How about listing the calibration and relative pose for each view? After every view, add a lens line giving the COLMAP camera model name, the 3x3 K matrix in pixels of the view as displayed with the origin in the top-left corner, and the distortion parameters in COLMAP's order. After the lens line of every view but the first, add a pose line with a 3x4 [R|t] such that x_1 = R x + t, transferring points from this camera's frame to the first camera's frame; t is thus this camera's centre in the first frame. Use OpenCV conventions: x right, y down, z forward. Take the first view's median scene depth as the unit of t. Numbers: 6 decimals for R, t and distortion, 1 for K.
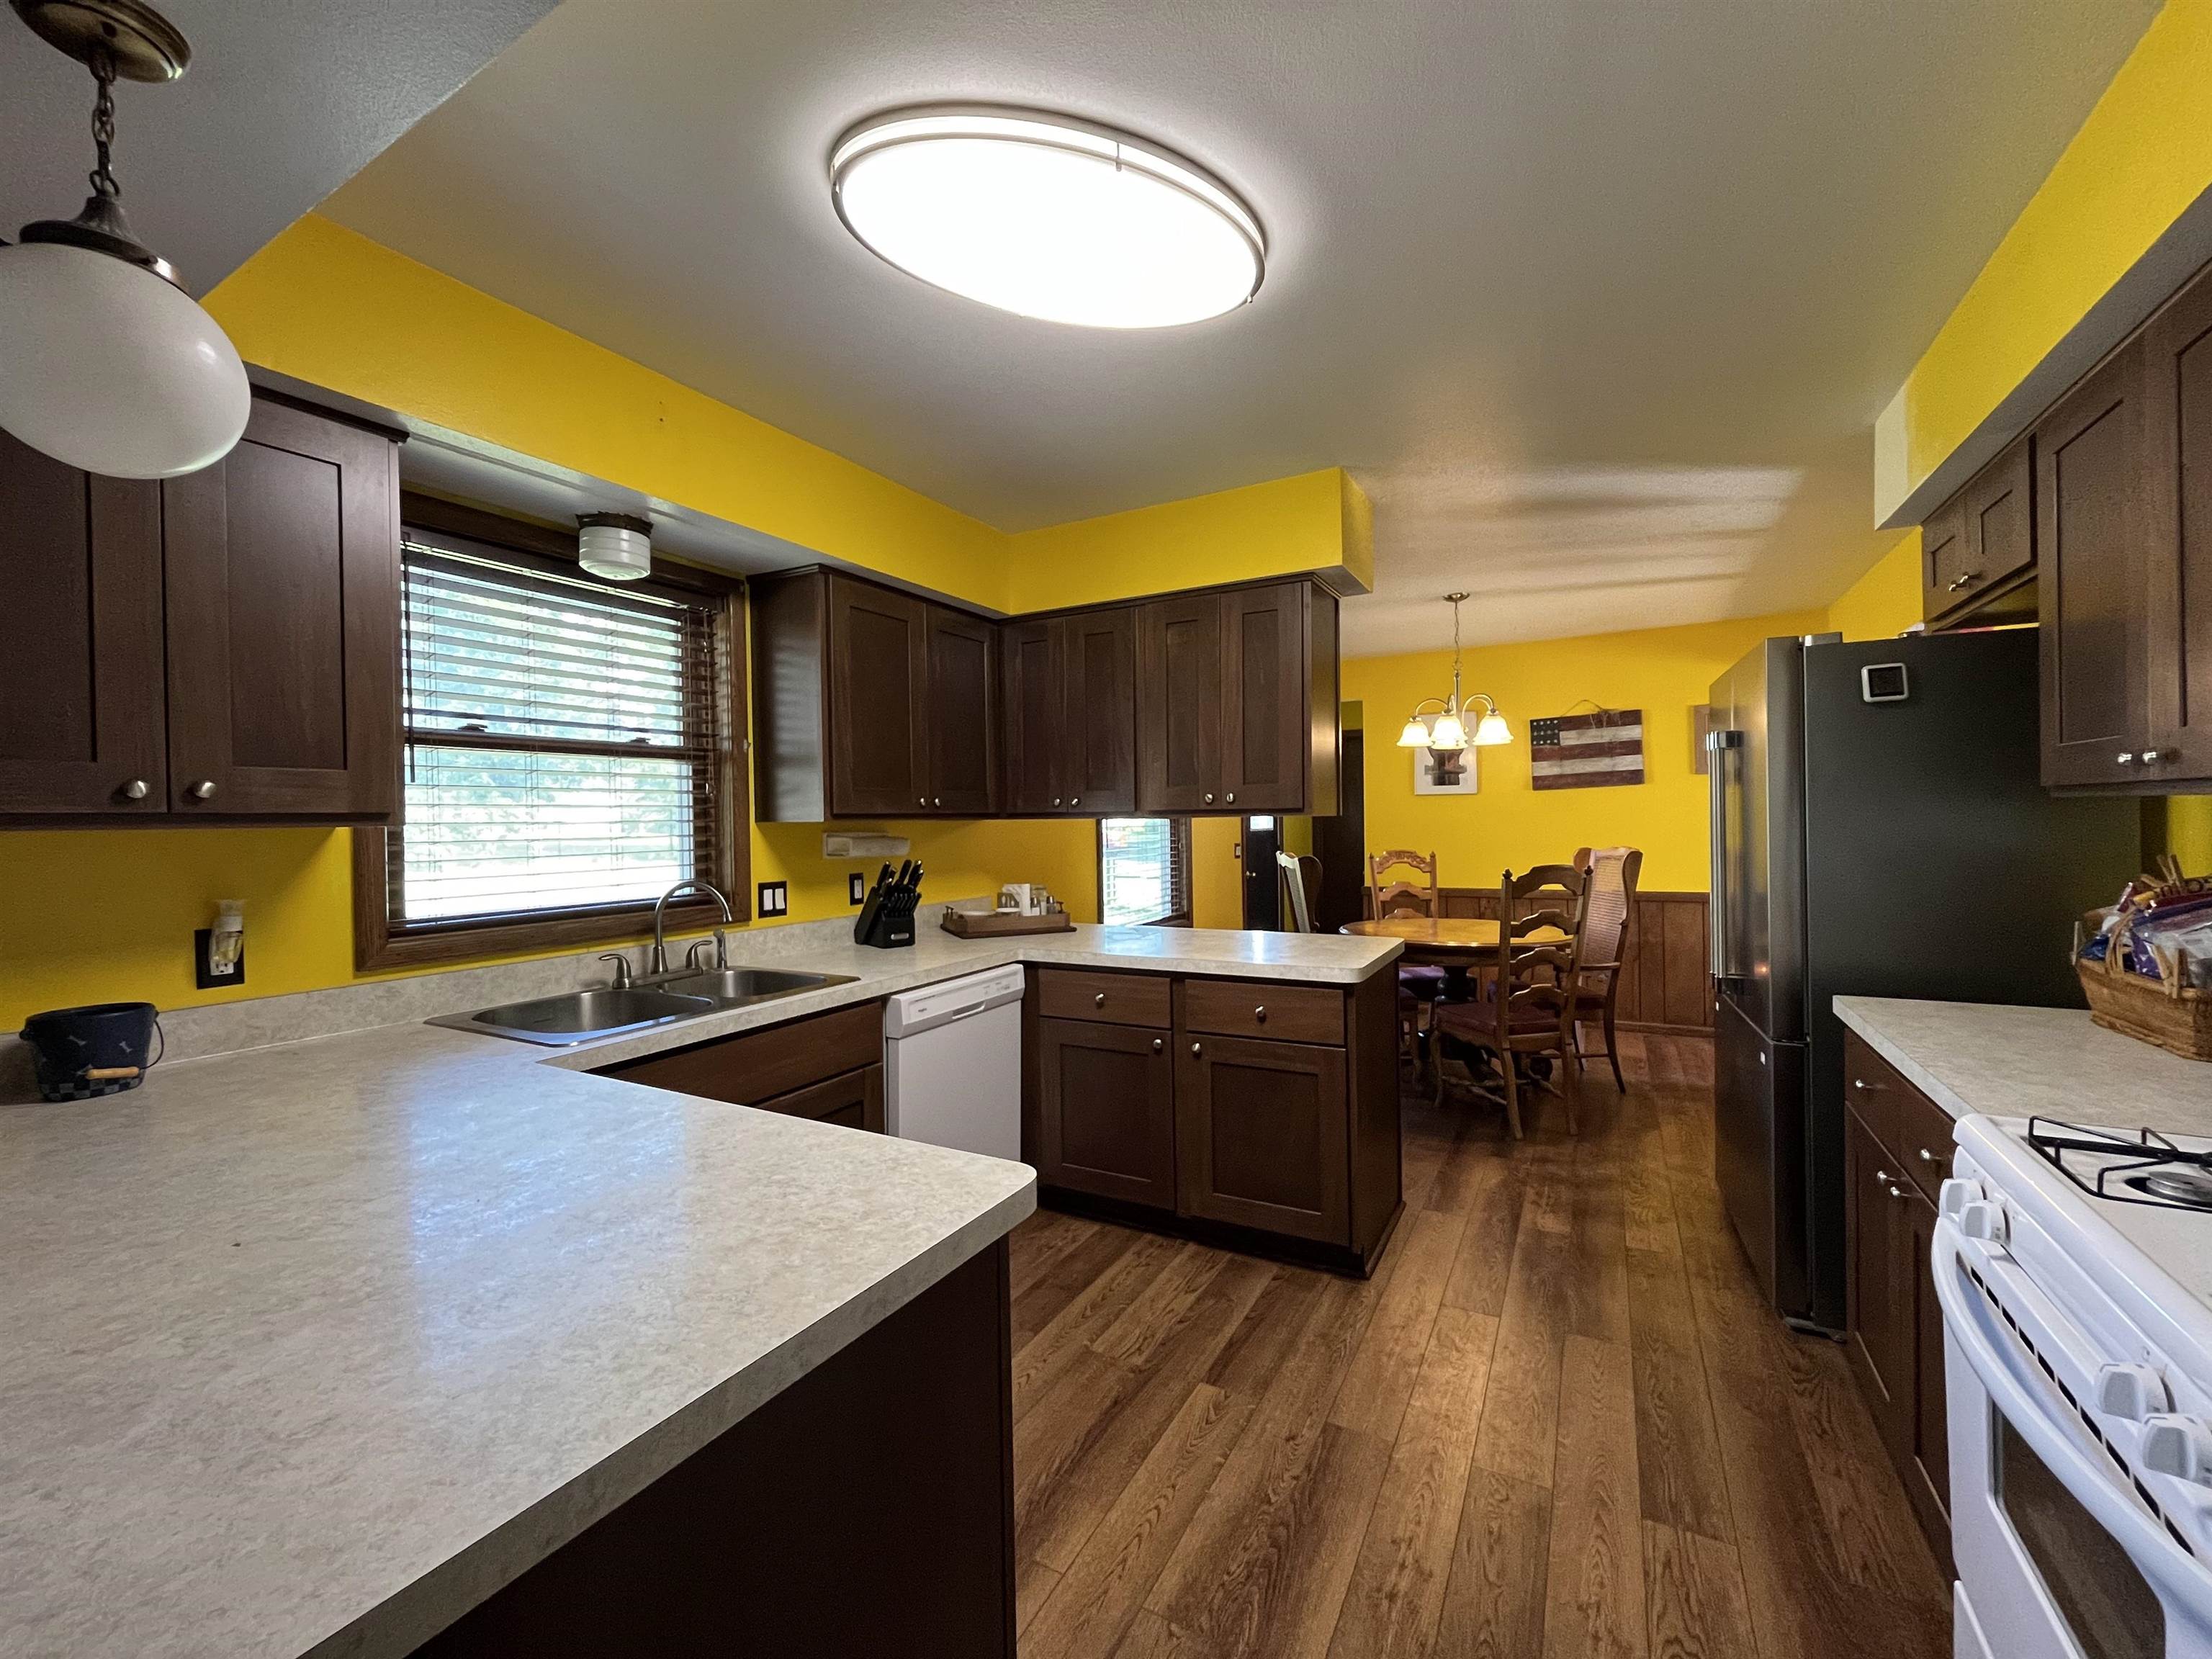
lens RADIAL K [[891.5, 0, 1101.1], [0, 891.5, 829.8], [0, 0, 1]] dist [-0.006219, -0.000069]
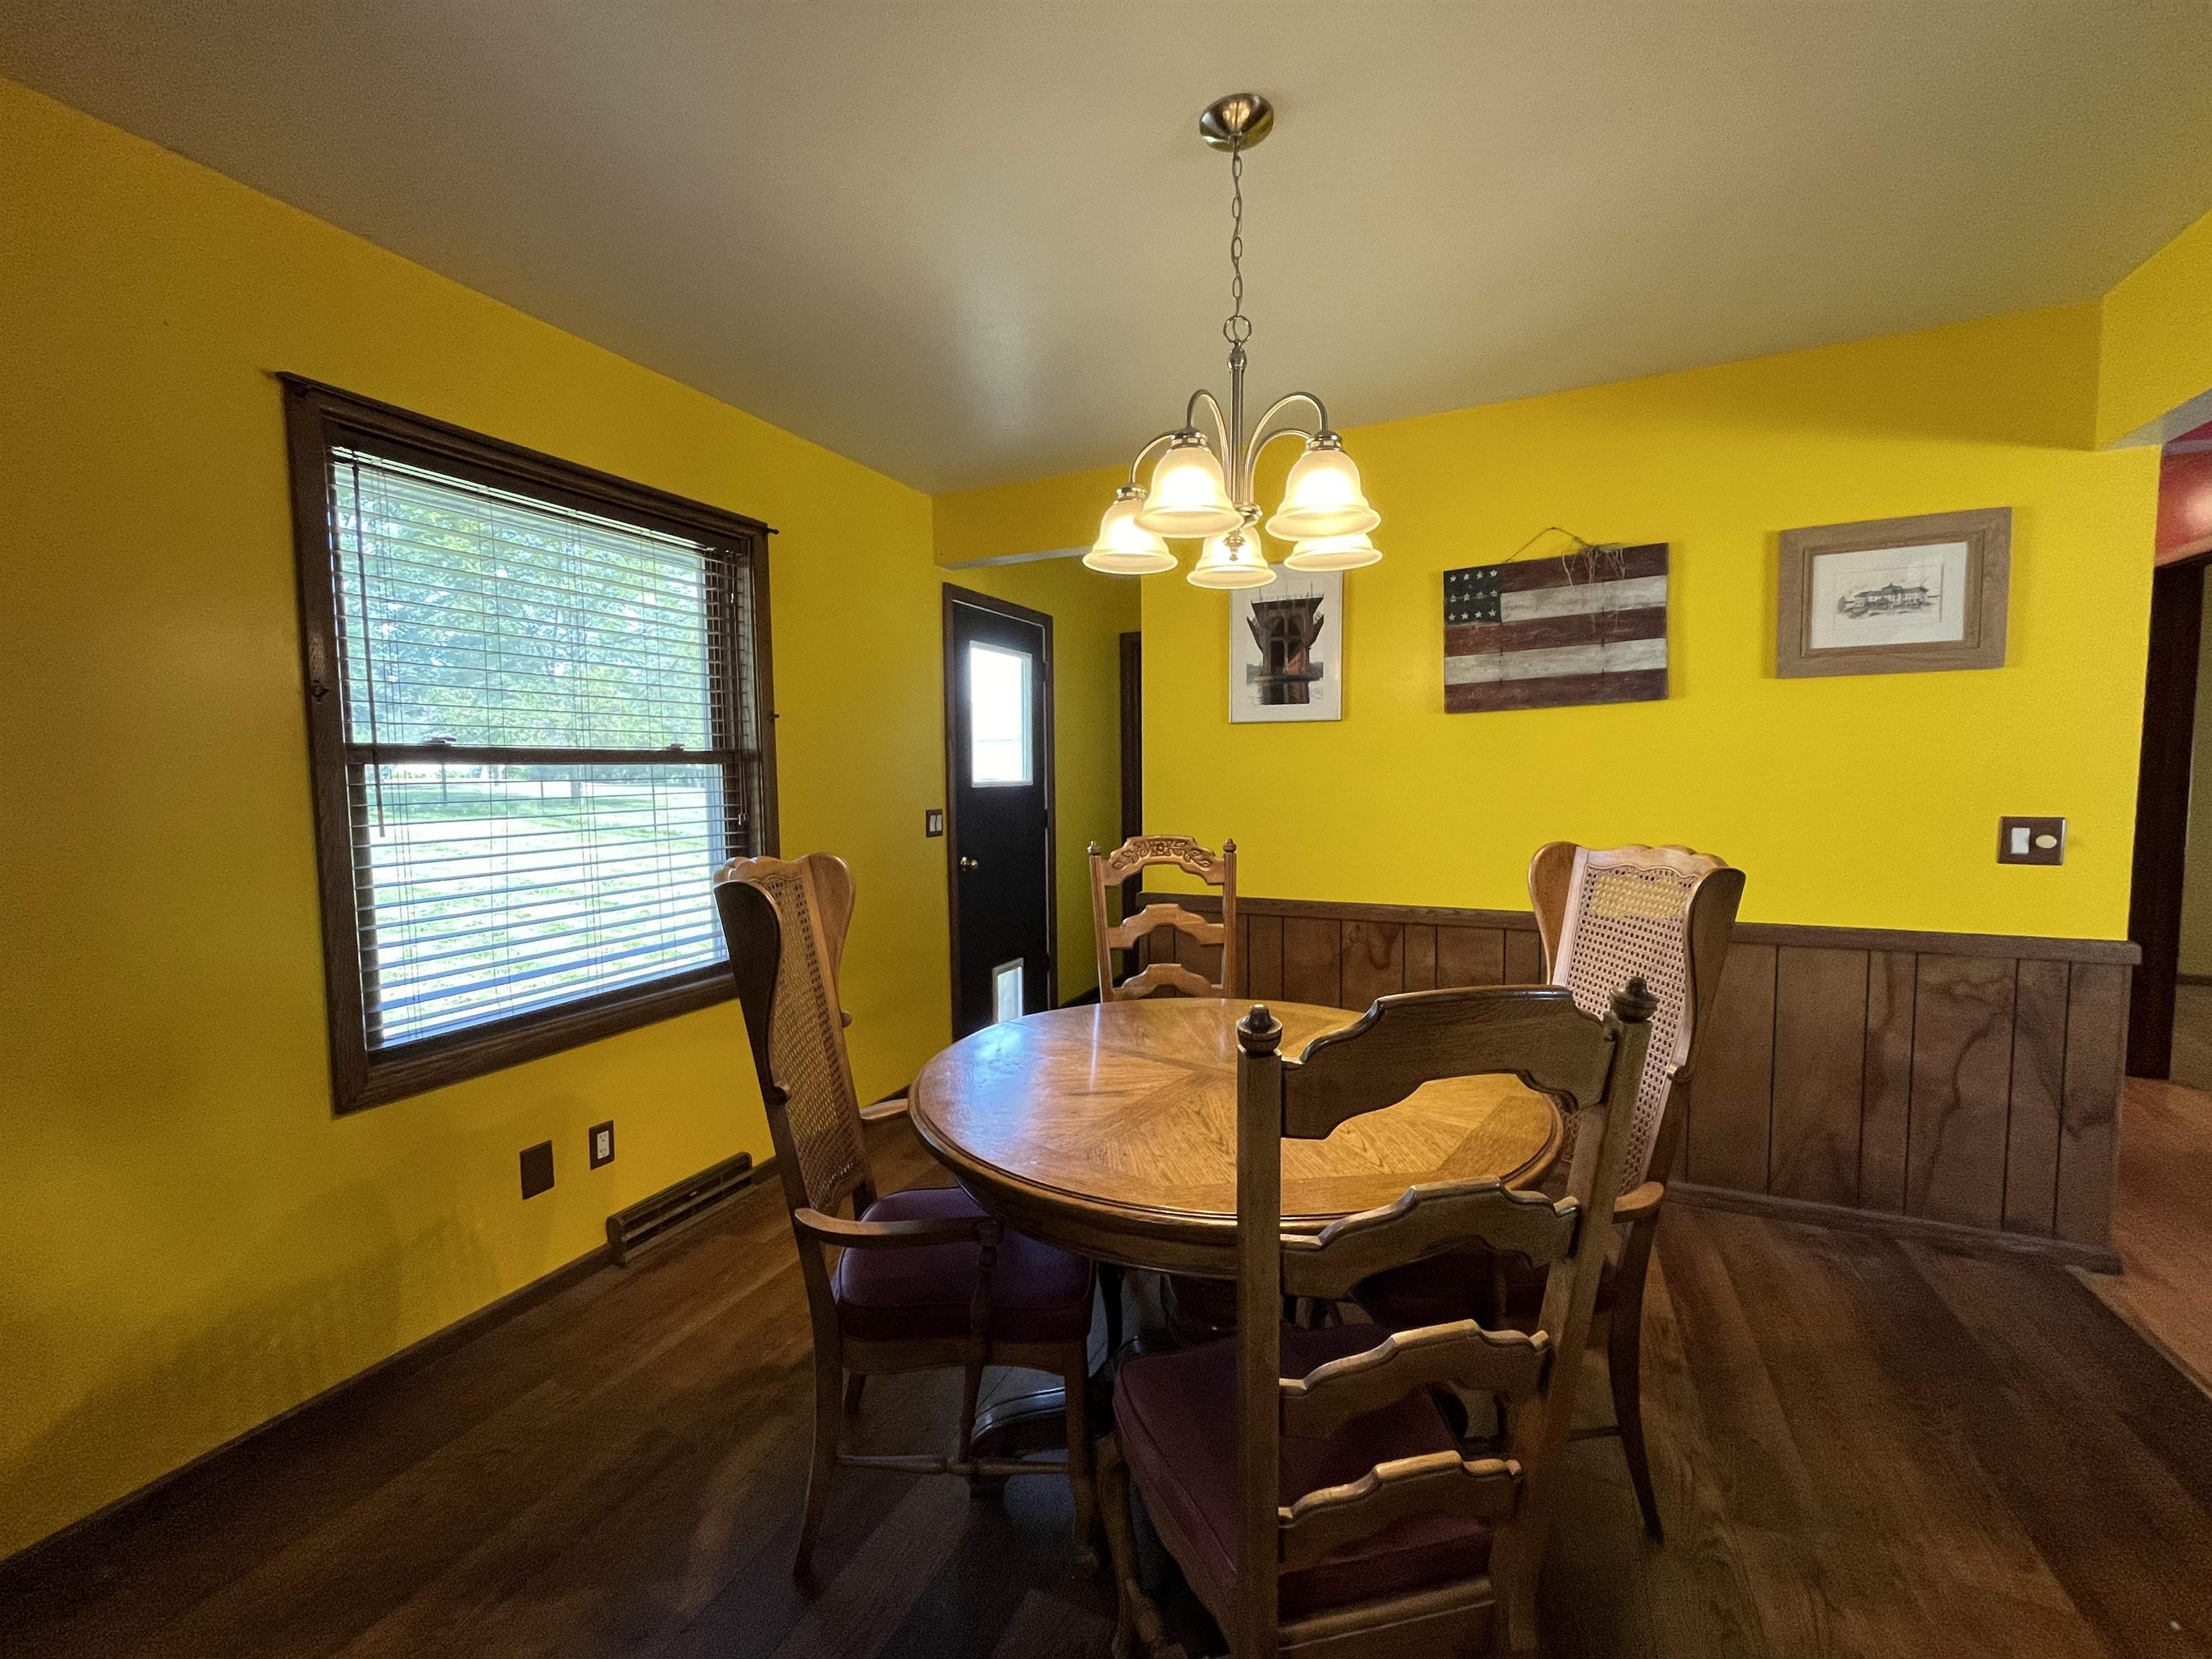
lens RADIAL K [[891.5, 0, 1111.1], [0, 891.5, 828.3], [0, 0, 1]] dist [-0.006219, -0.000069]
pose [[0.996404, 0.003474, 0.084657, 0.262373], [-0.008163, 0.998447, 0.055105, -0.005821], [-0.084334, -0.055598, 0.994885, 0.527945]]
